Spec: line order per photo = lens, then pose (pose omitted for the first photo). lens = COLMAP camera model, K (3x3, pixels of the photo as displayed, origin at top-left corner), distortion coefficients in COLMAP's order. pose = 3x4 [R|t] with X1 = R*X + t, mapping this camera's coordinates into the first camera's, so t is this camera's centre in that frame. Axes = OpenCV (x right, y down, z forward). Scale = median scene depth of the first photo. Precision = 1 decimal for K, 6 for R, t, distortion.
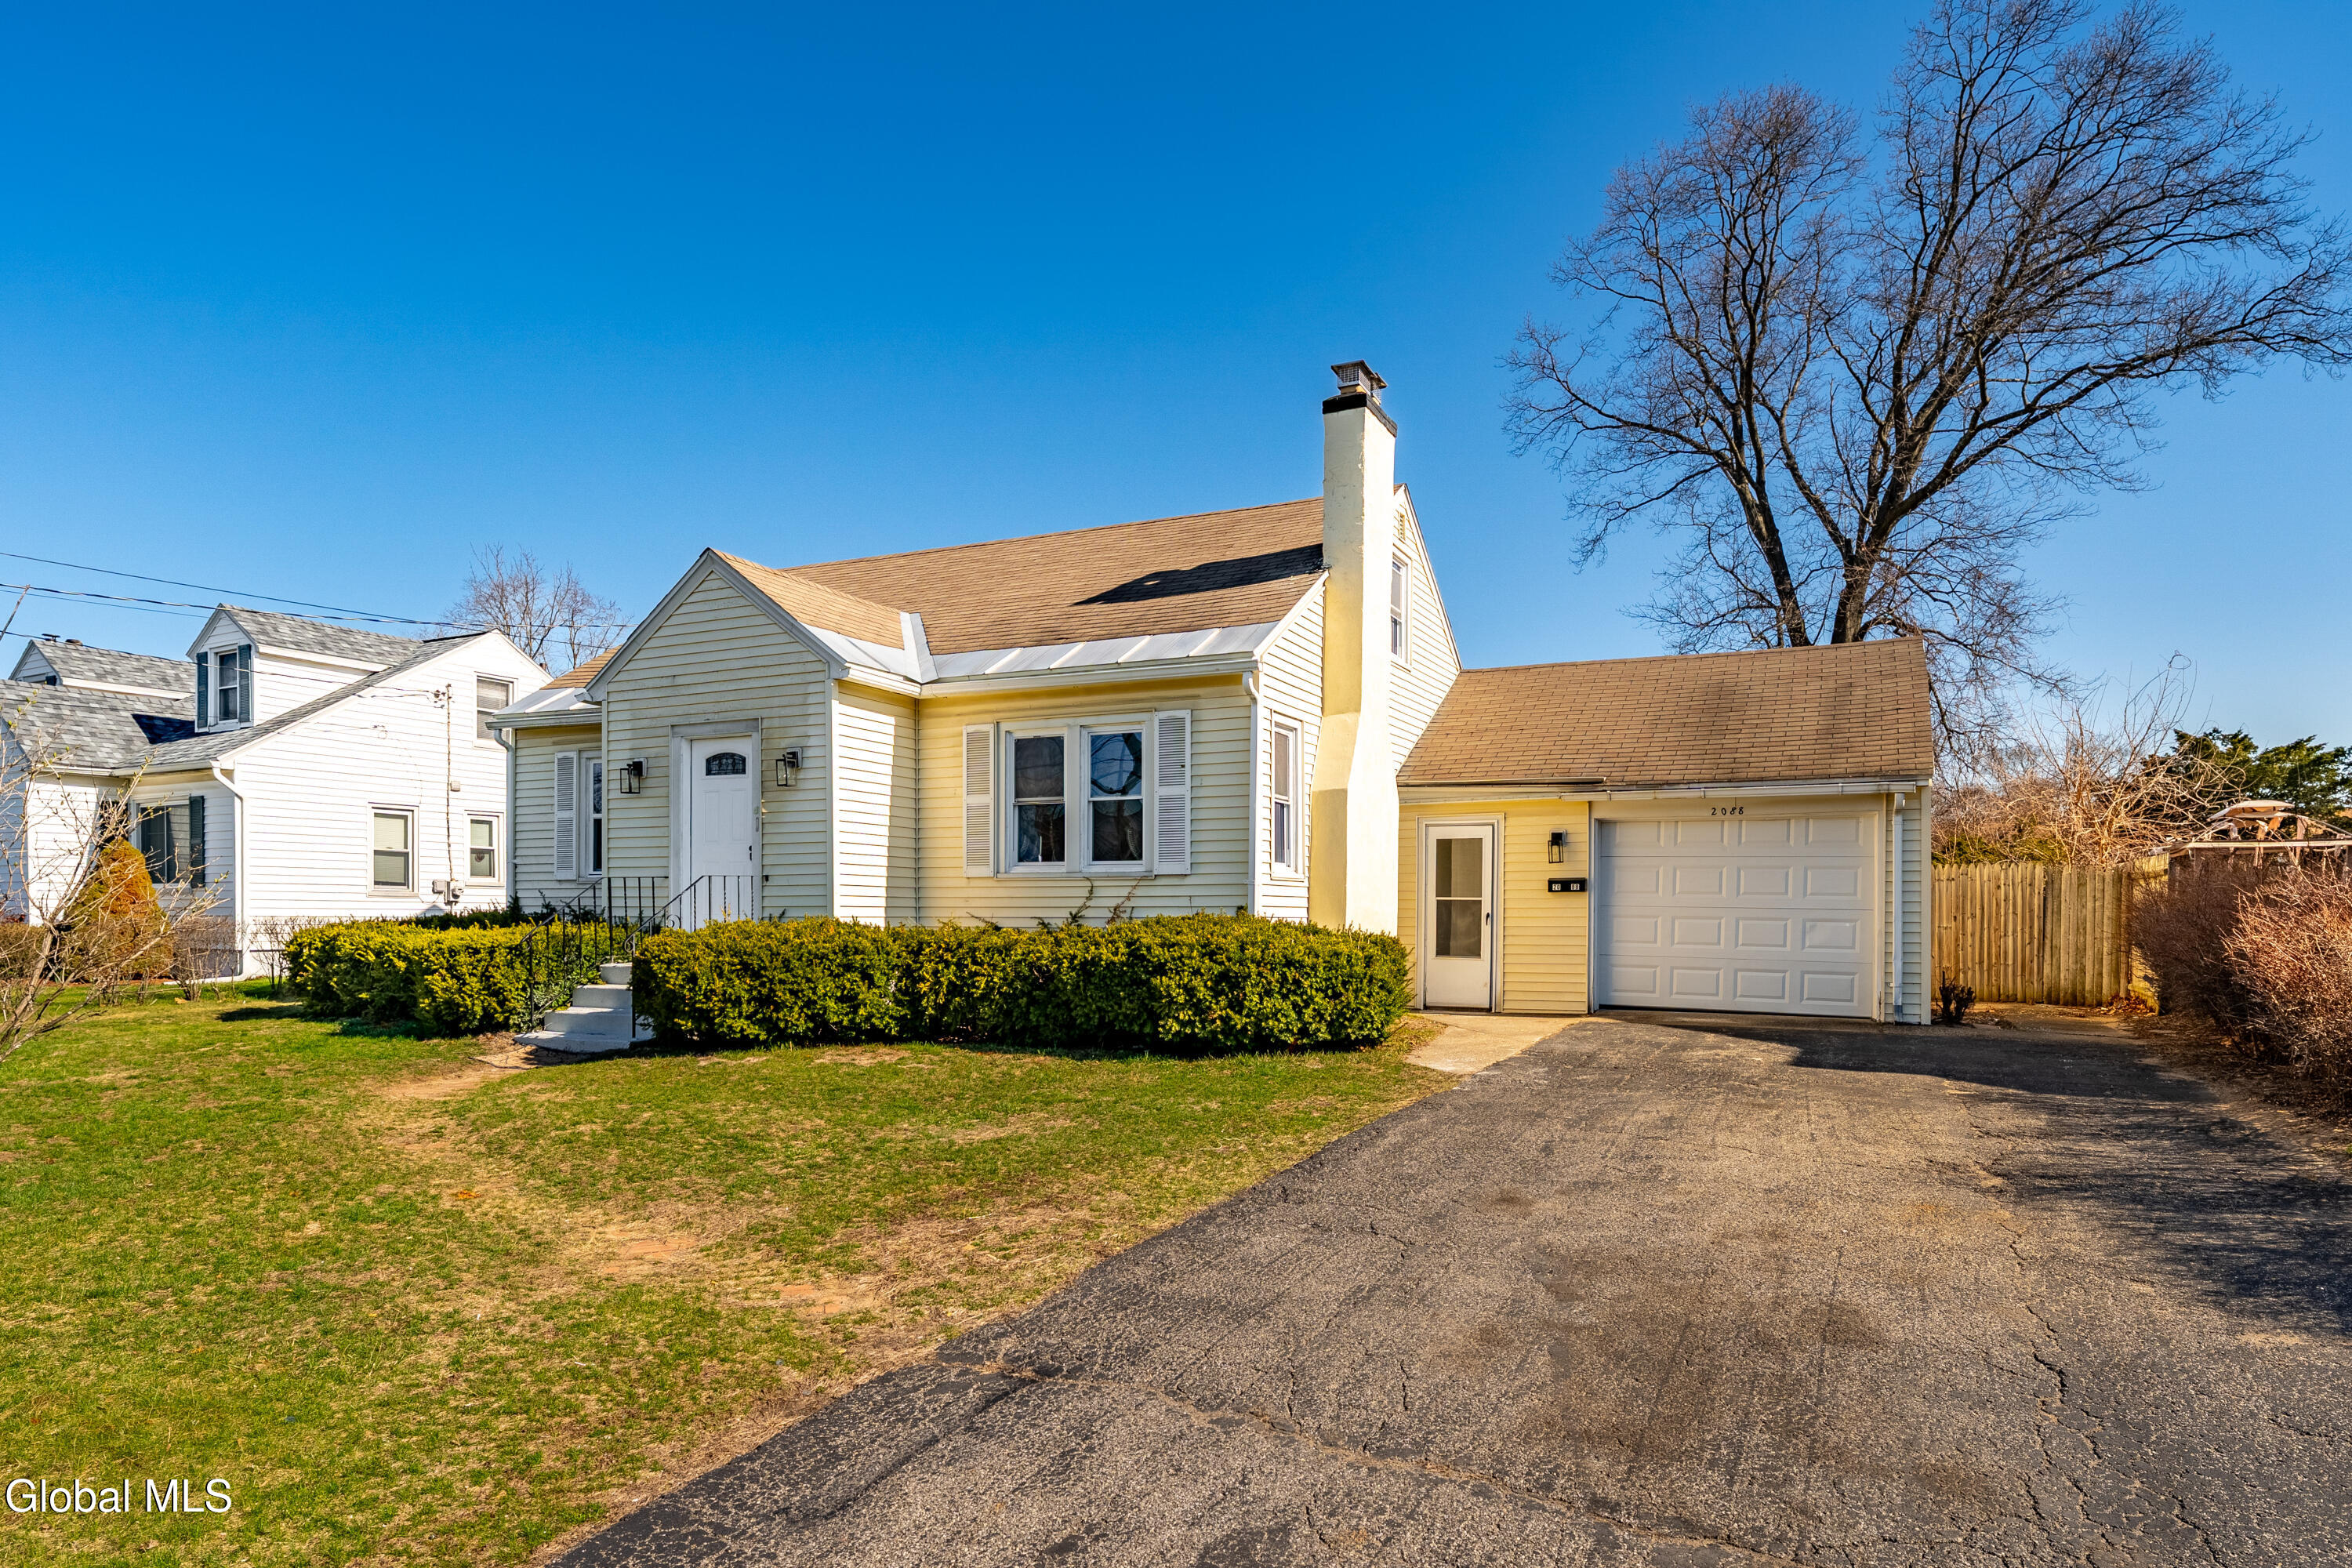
lens RADIAL K [[1319.4, 0, 1207.1], [0, 1319.4, 895.9], [0, 0, 1]] dist [0.002449, 0.000847]
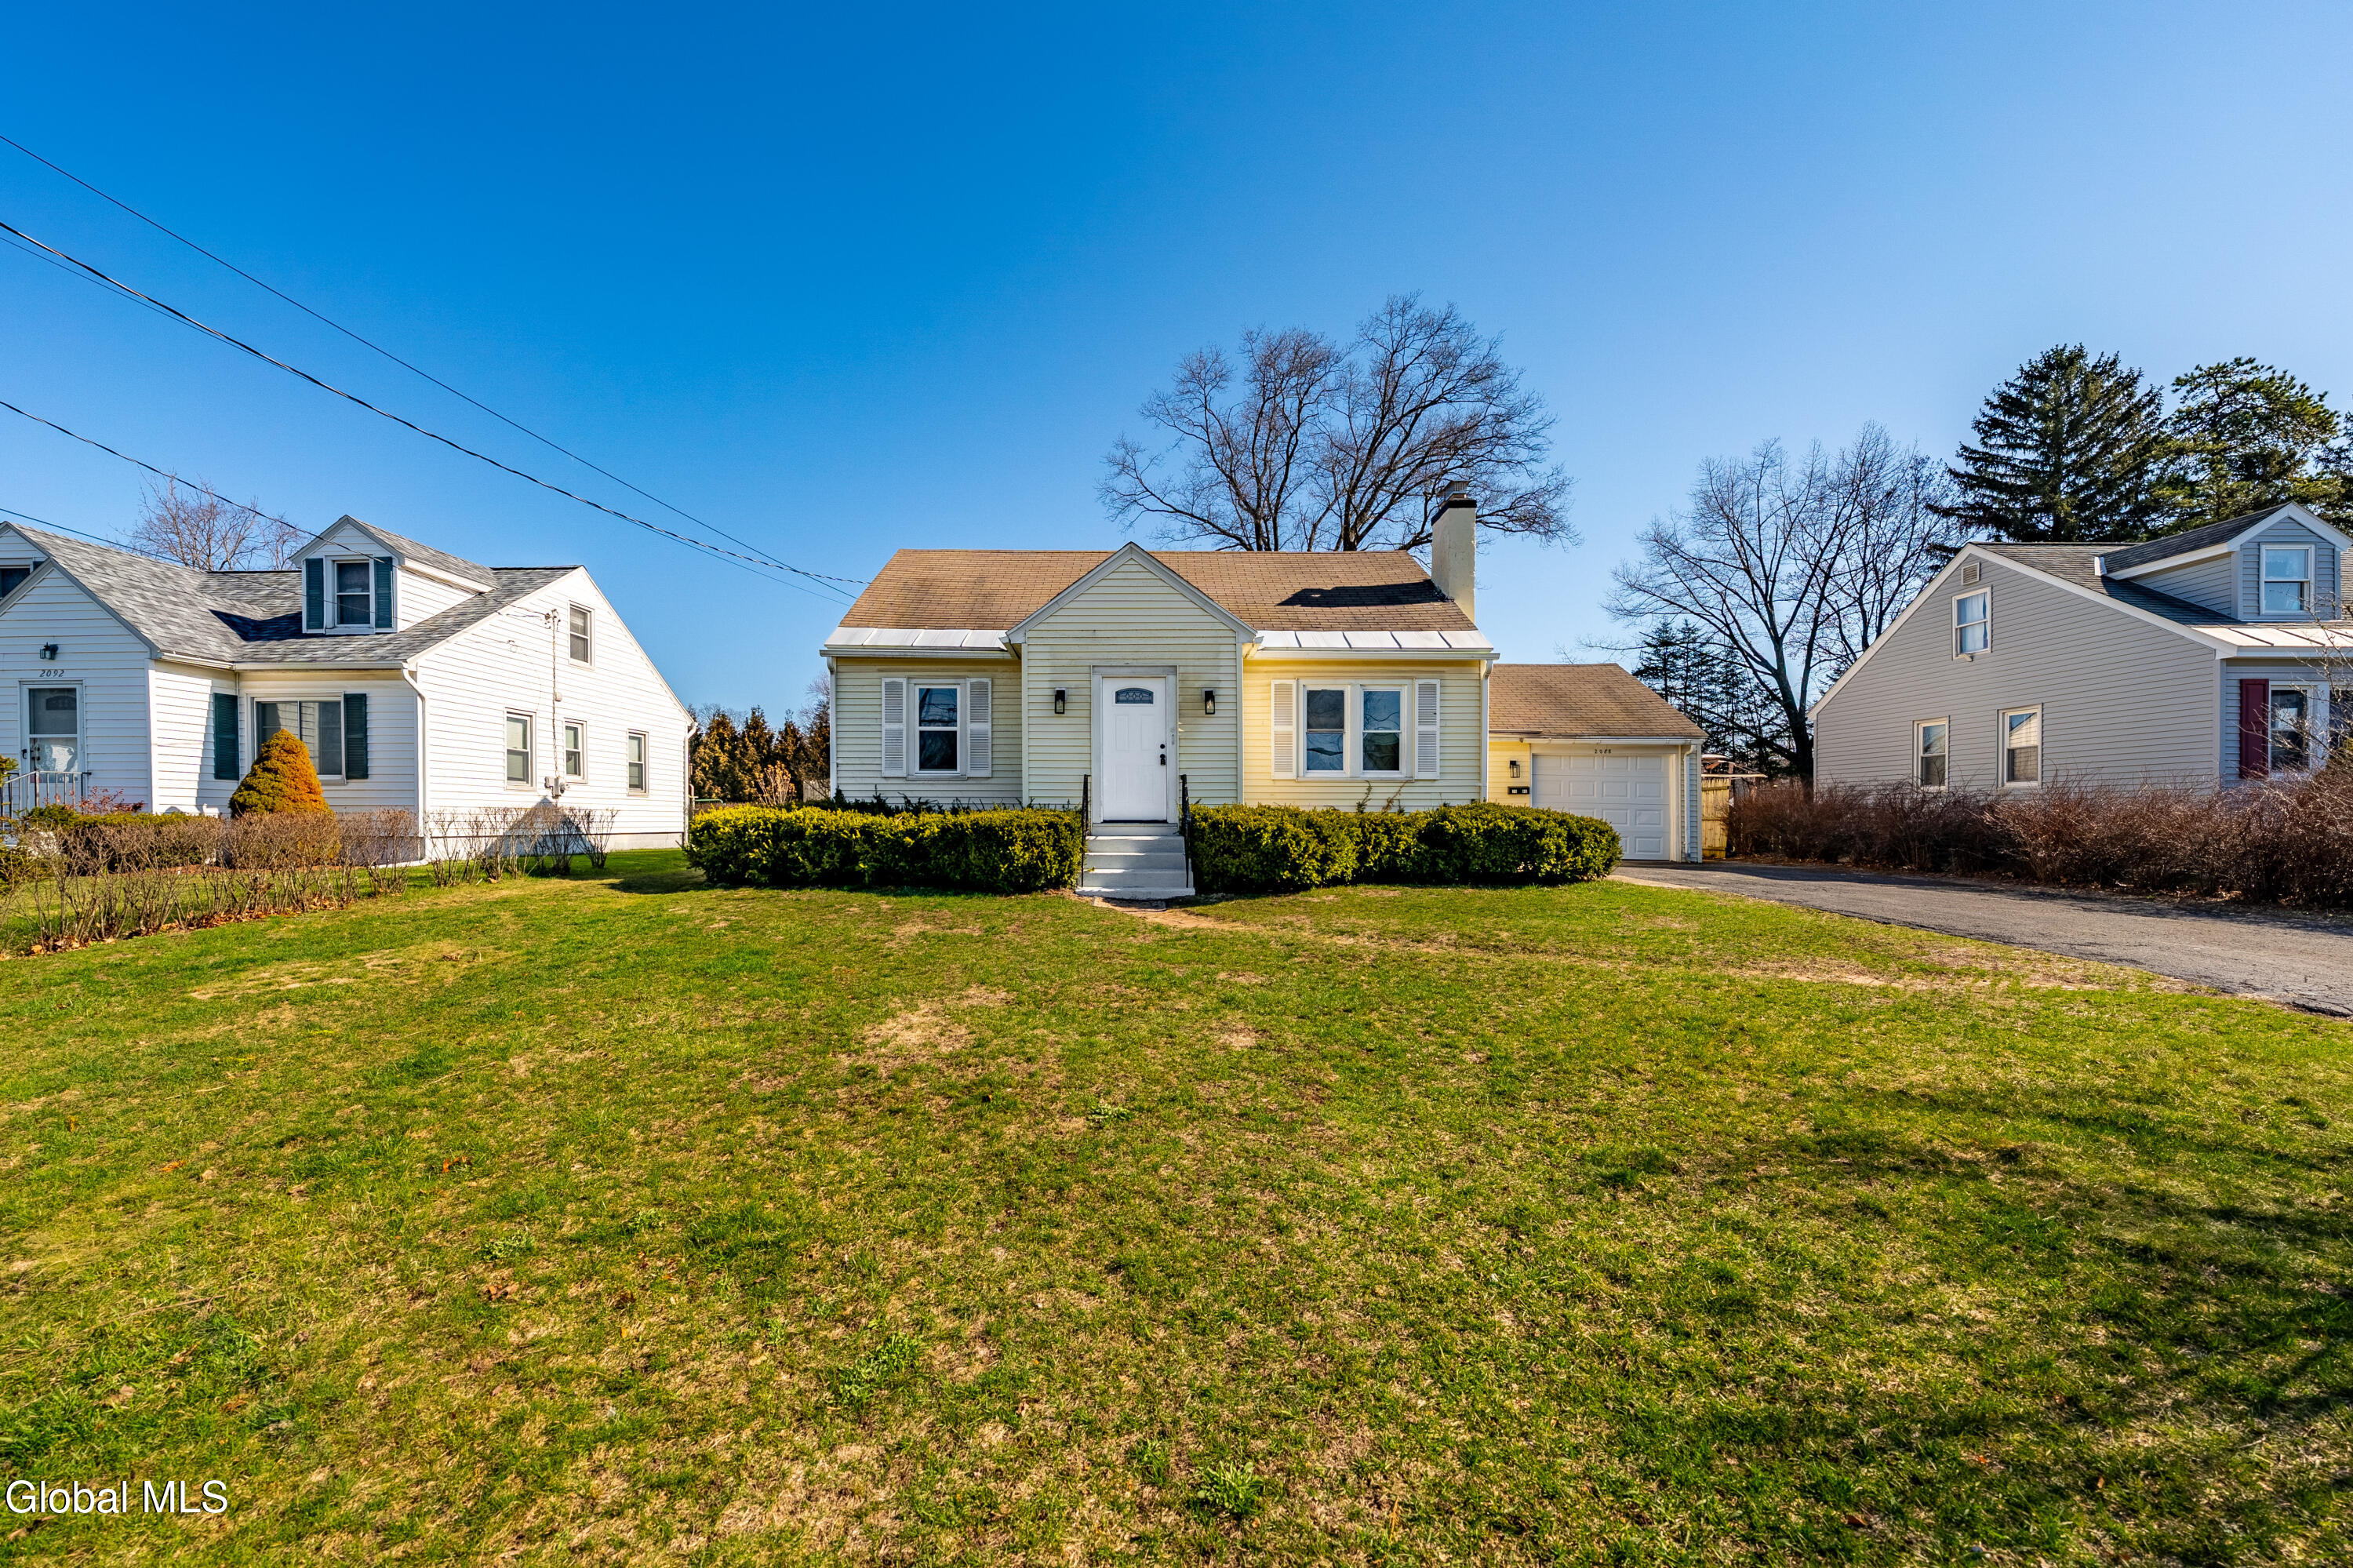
lens RADIAL K [[876.0, 0, 1173.2], [0, 876.0, 801.8], [0, 0, 1]] dist [-0.001269, -0.000040]
pose [[0.913168, 0.007545, 0.407514, -0.631841], [-0.006841, 0.999972, -0.003186, 0.014107], [-0.407527, 0.000121, 0.913193, 0.114351]]
